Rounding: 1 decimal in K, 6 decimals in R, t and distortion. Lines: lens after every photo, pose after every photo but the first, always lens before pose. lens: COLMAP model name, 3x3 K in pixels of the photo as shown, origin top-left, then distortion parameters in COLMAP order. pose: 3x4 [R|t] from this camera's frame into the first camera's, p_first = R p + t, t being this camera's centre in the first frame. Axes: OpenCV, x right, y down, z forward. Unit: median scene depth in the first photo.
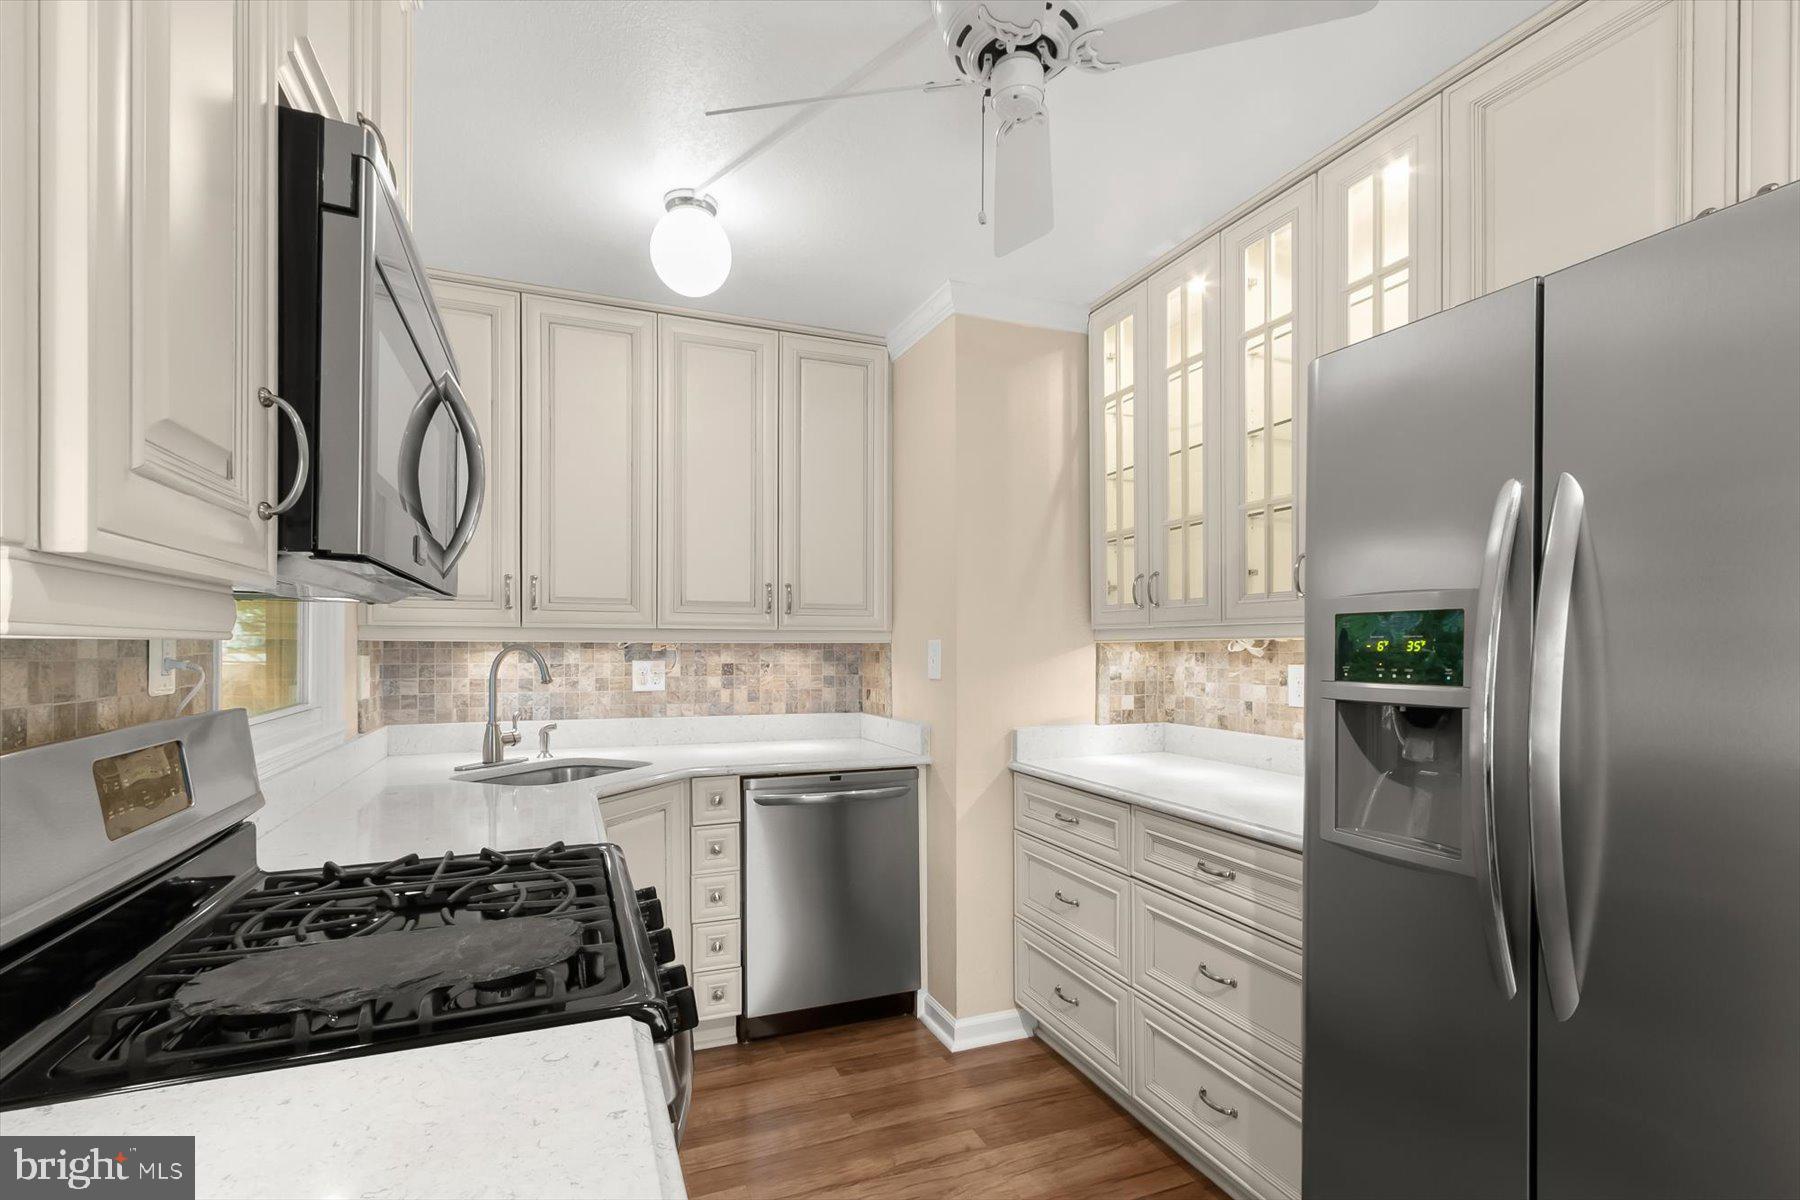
lens RADIAL K [[844.0, 0, 908.1], [0, 844.0, 663.1], [0, 0, 1]] dist [0.008053, -0.000995]
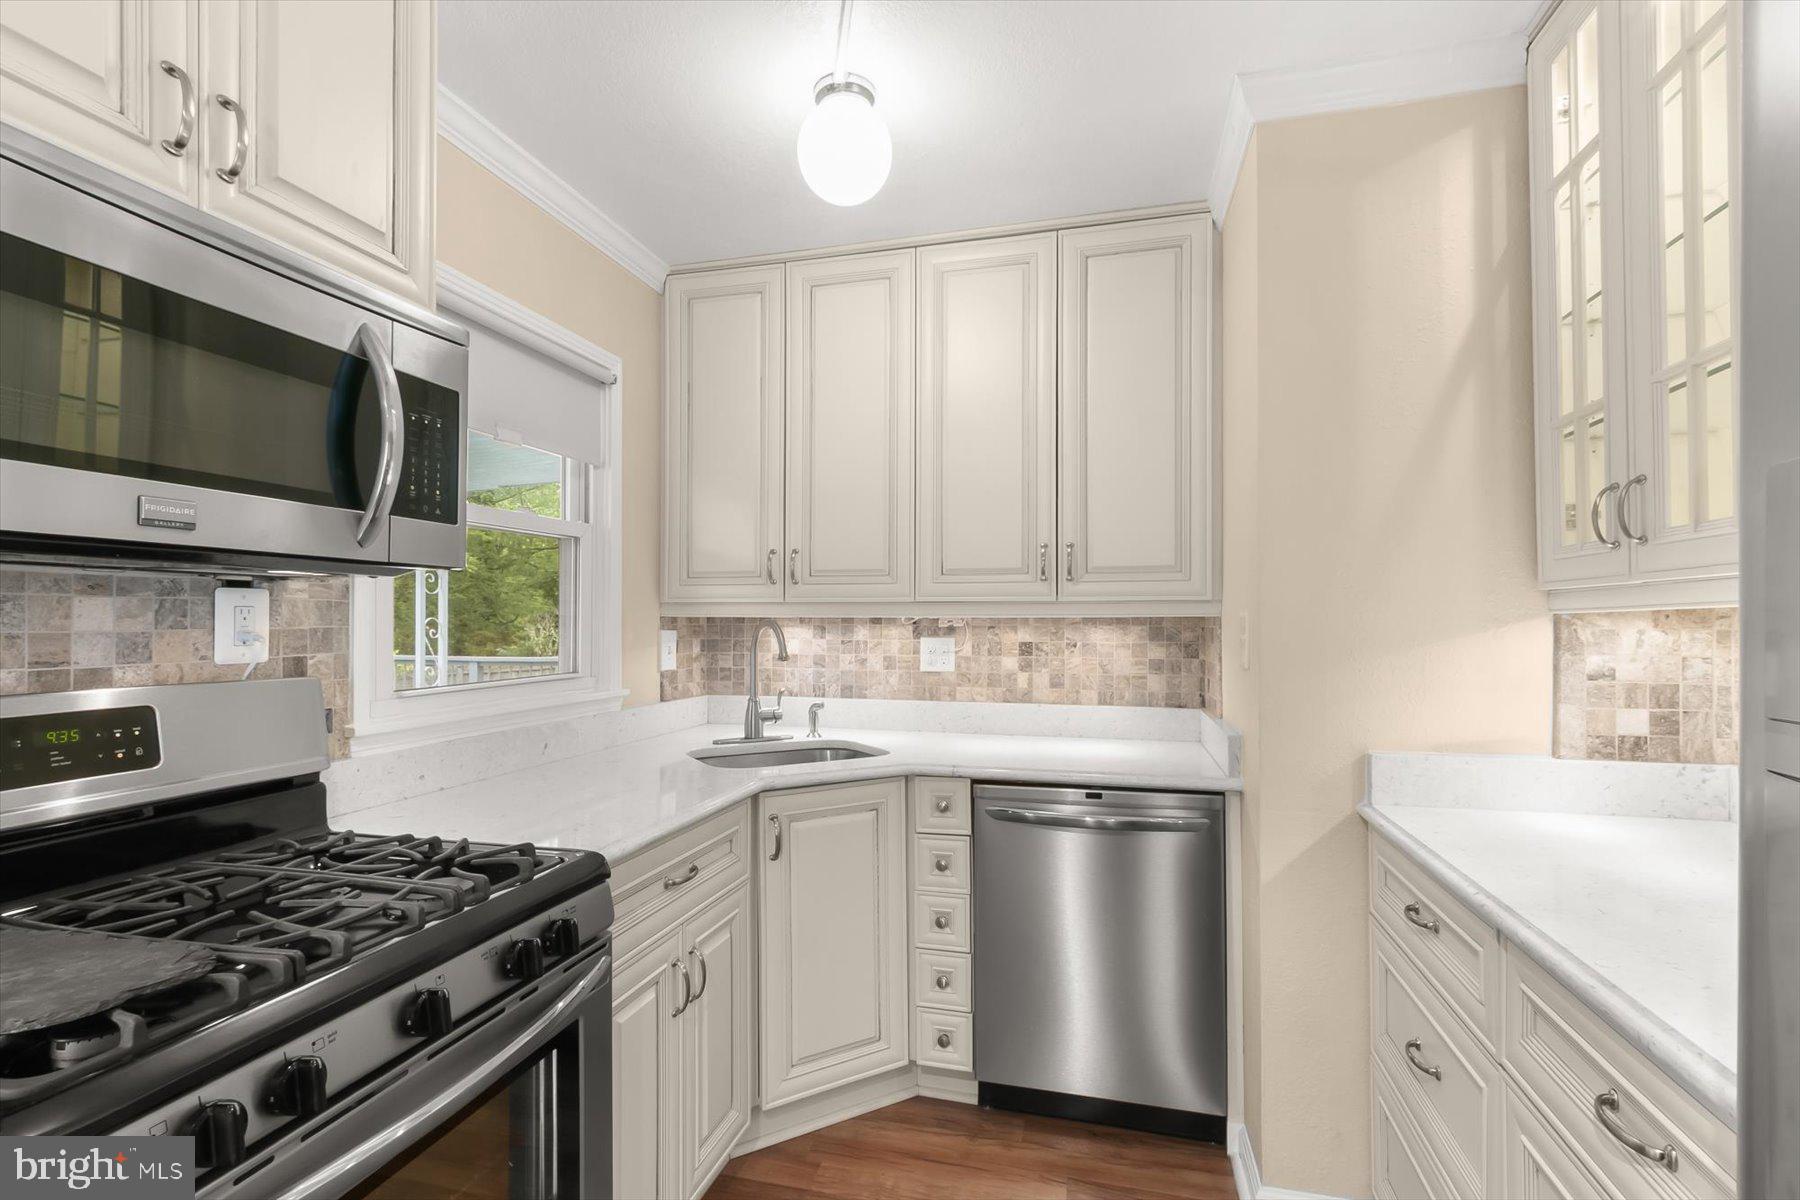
lens RADIAL K [[844.0, 0, 895.9], [0, 844.0, 626.8], [0, 0, 1]] dist [0.008053, -0.000995]
pose [[0.796530, 0.002305, -0.604594, 0.226984], [-0.011568, 0.999868, -0.011428, -0.003982], [0.604488, 0.016097, 0.796452, 0.287816]]
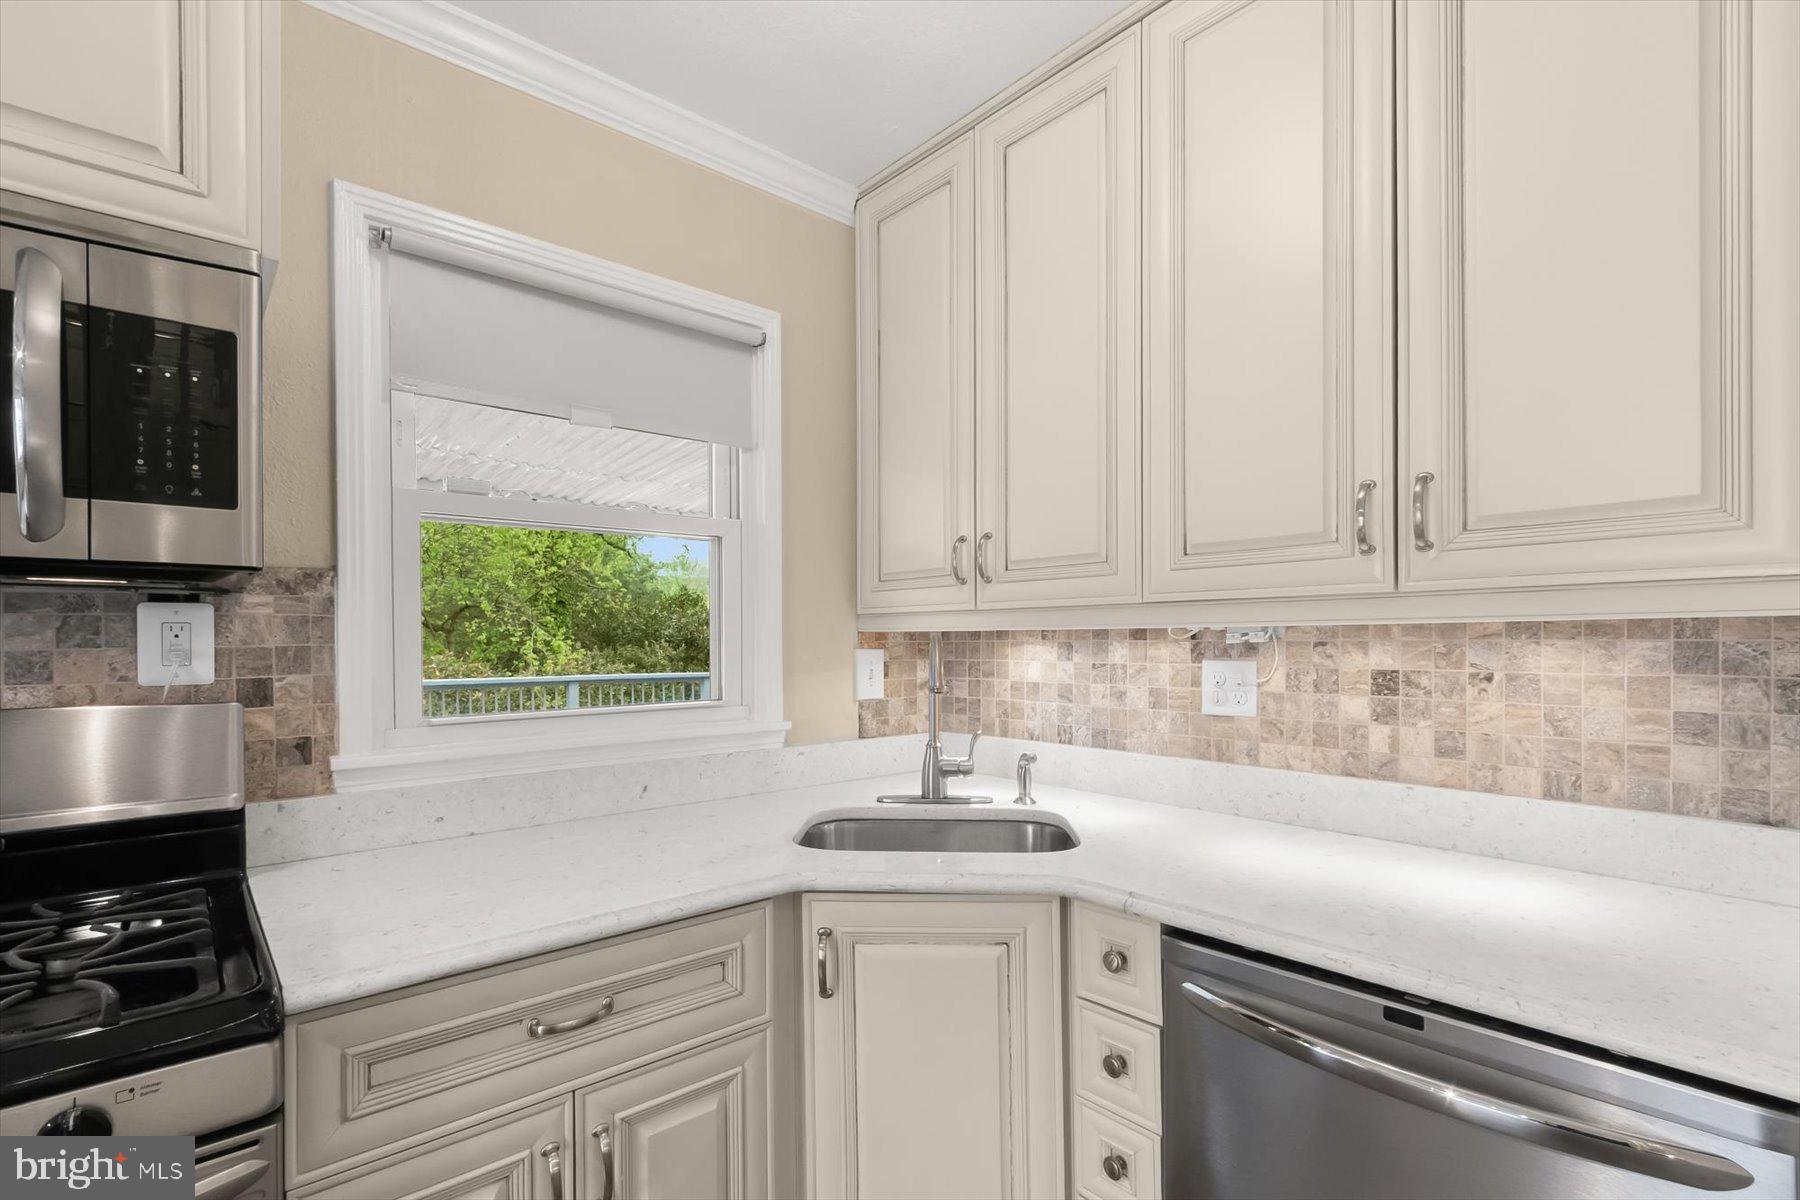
lens RADIAL K [[844.0, 0, 897.2], [0, 844.0, 645.2], [0, 0, 1]] dist [0.008053, -0.000995]
pose [[0.316287, 0.000833, -0.948663, 0.171261], [-0.013706, 0.999899, -0.003691, -0.009067], [0.948565, 0.014169, 0.316266, 0.692702]]
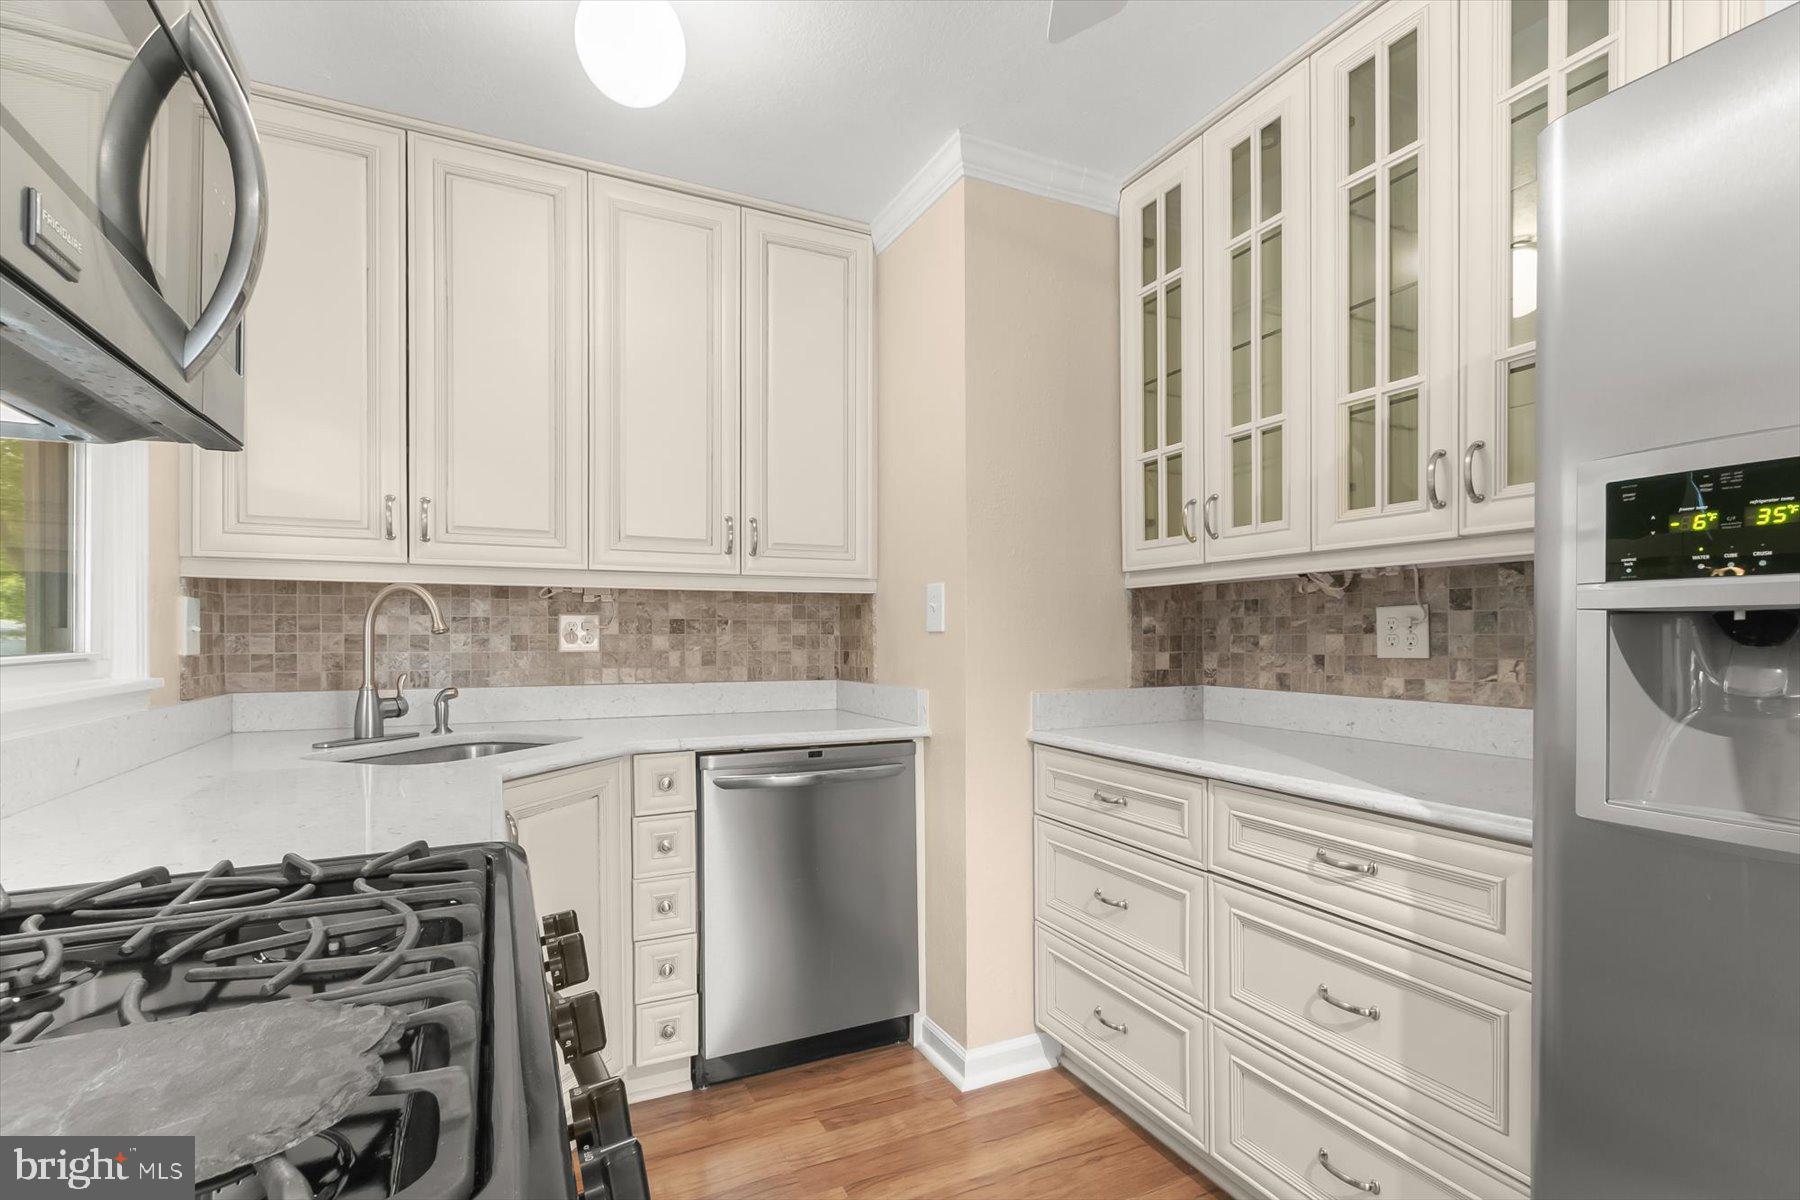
lens RADIAL K [[844.0, 0, 905.9], [0, 844.0, 648.0], [0, 0, 1]] dist [0.008053, -0.000995]
pose [[0.998035, -0.004059, 0.062523, -0.049602], [0.004370, 0.999979, -0.004844, 0.039243], [-0.062502, 0.005108, 0.998032, 0.190553]]
